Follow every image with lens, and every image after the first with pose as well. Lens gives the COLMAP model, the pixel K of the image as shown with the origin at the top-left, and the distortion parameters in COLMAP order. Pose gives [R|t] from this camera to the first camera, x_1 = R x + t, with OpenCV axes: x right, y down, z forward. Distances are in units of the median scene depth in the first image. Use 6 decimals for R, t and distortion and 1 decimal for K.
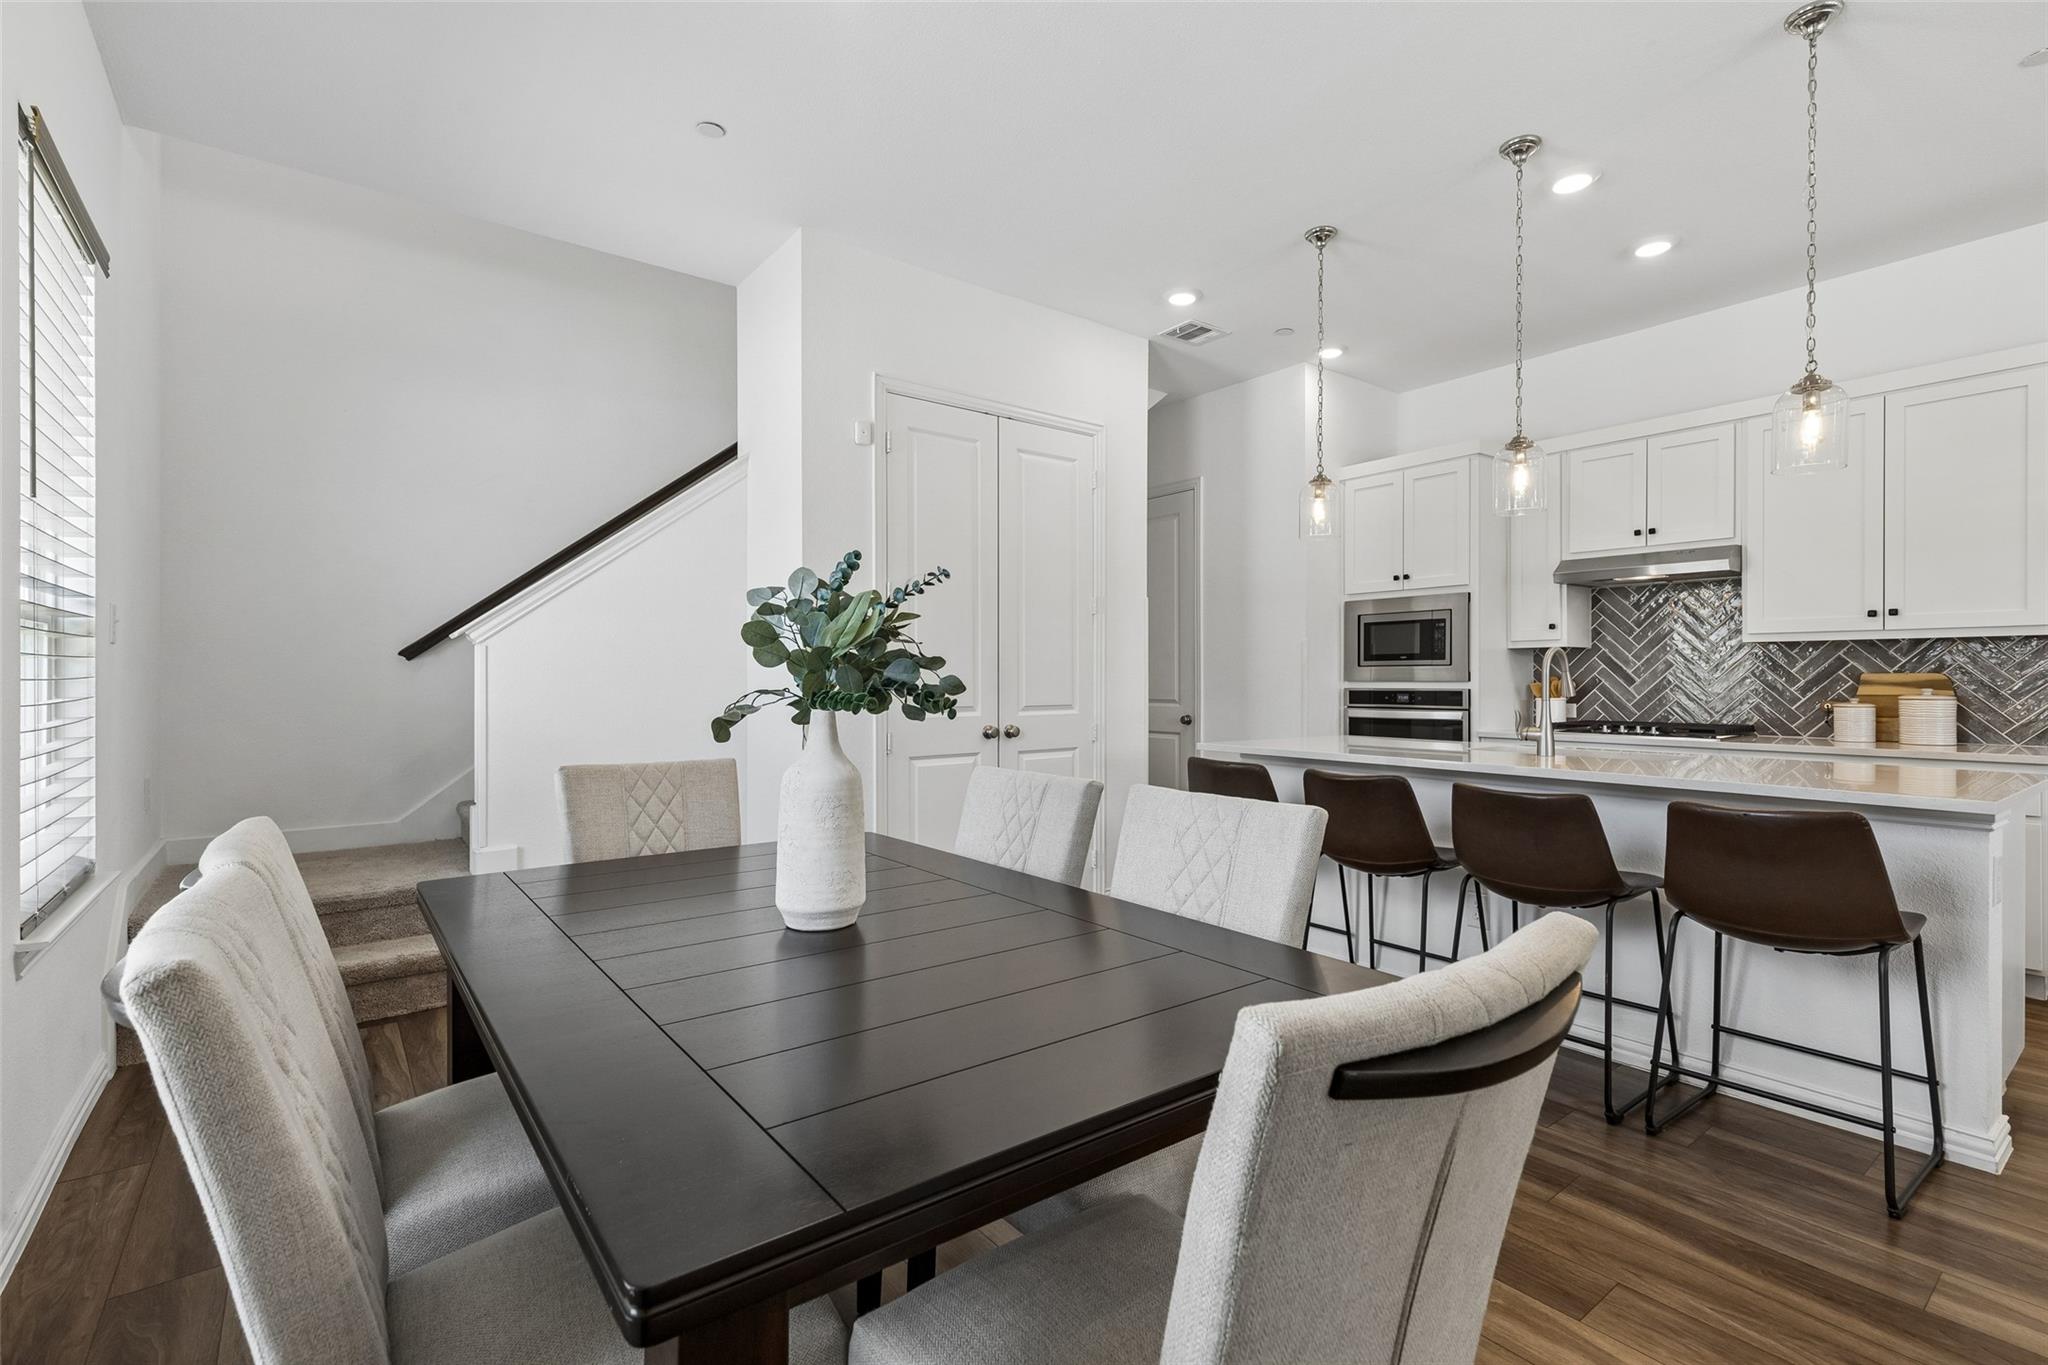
lens RADIAL K [[933.0, 0, 1028.6], [0, 933.0, 679.2], [0, 0, 1]] dist [0.003131, 0.000541]
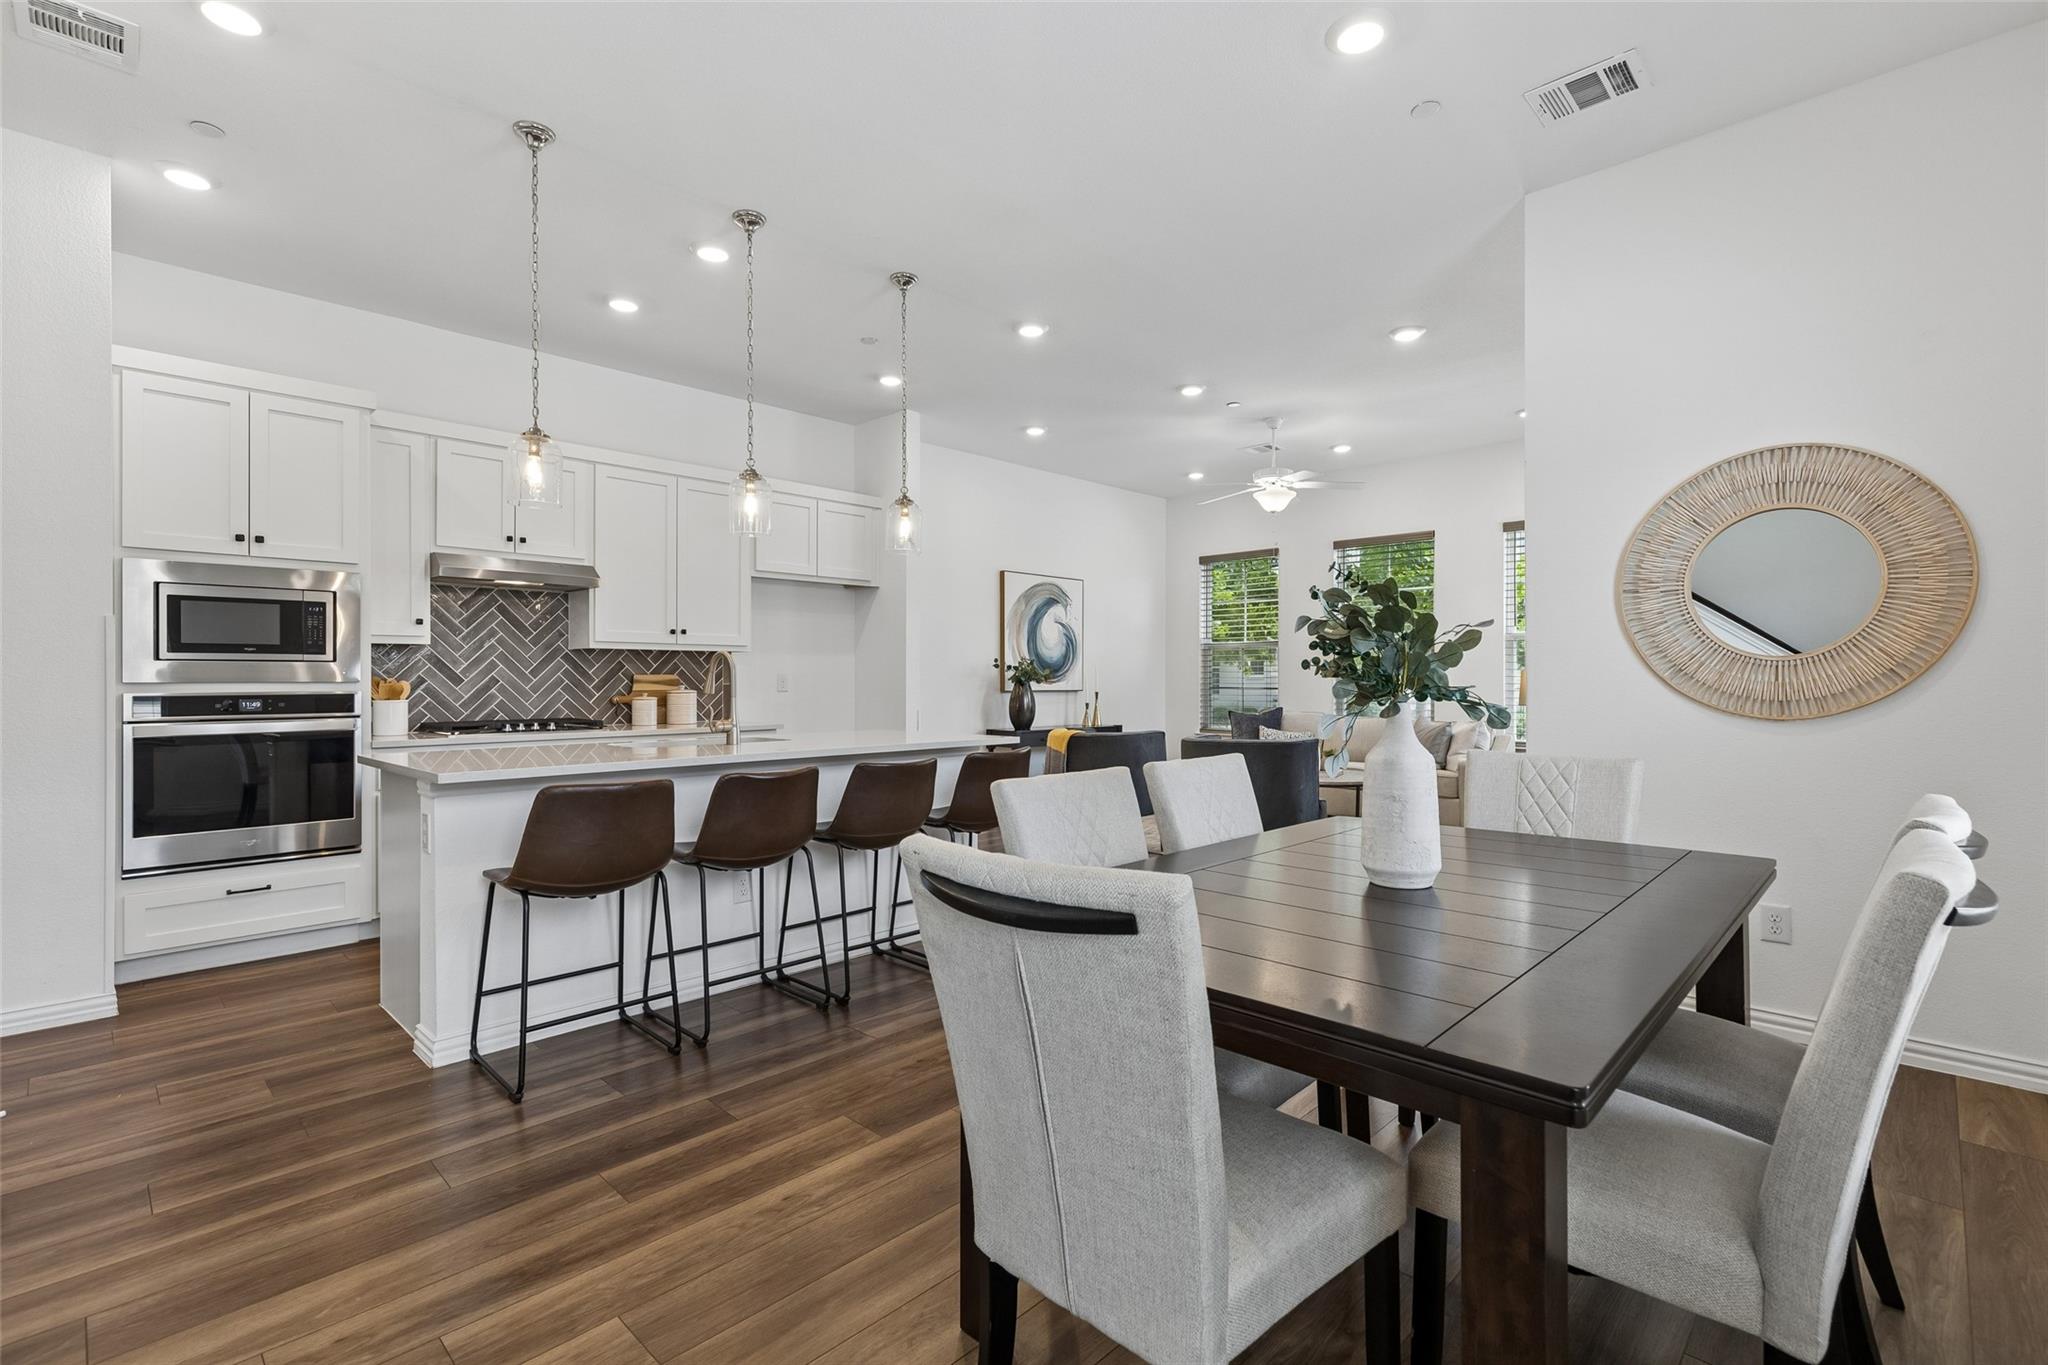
lens RADIAL K [[933.0, 0, 1027.9], [0, 933.0, 681.2], [0, 0, 1]] dist [0.003131, 0.000541]
pose [[-0.165078, -0.001064, 0.986280, -0.496591], [0.002295, 0.999996, 0.001463, 0.002201], [-0.986278, 0.002505, -0.165075, 0.626127]]
